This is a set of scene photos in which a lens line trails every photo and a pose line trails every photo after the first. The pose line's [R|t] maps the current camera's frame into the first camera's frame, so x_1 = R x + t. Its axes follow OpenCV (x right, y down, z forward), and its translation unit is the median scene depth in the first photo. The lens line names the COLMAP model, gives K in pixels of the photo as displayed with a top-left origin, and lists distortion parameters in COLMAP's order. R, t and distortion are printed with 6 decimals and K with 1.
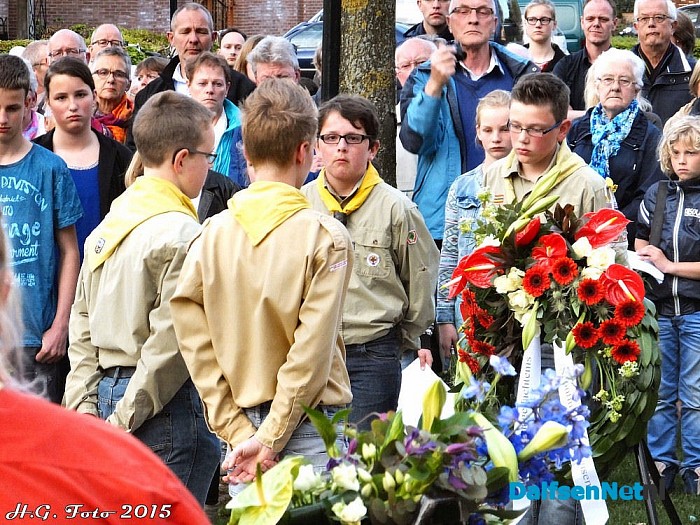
lens RADIAL K [[2669.7, 0, 350.0], [0, 2669.7, 262.5], [0, 0, 1]] dist [0.134221, 0.711458]
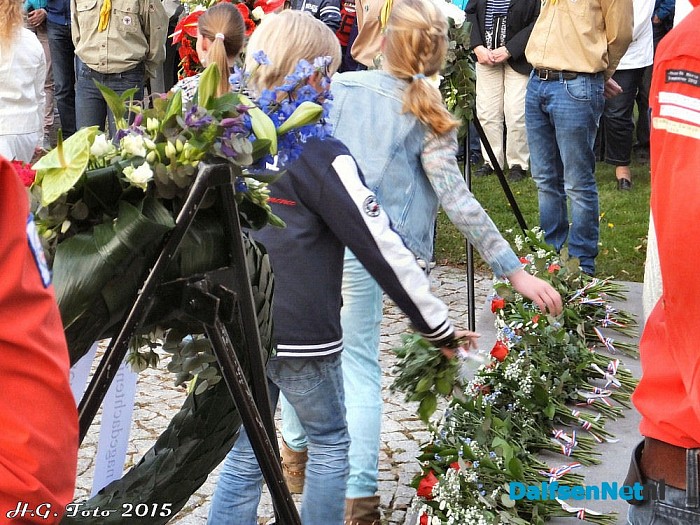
lens RADIAL K [[2669.7, 0, 350.0], [0, 2669.7, 262.5], [0, 0, 1]] dist [0.134221, 0.711458]
pose [[0.997192, 0.013431, 0.073668, 0.007547], [-0.022524, 0.992022, 0.124040, -0.017319], [-0.071414, -0.125351, 0.989539, -0.186829]]
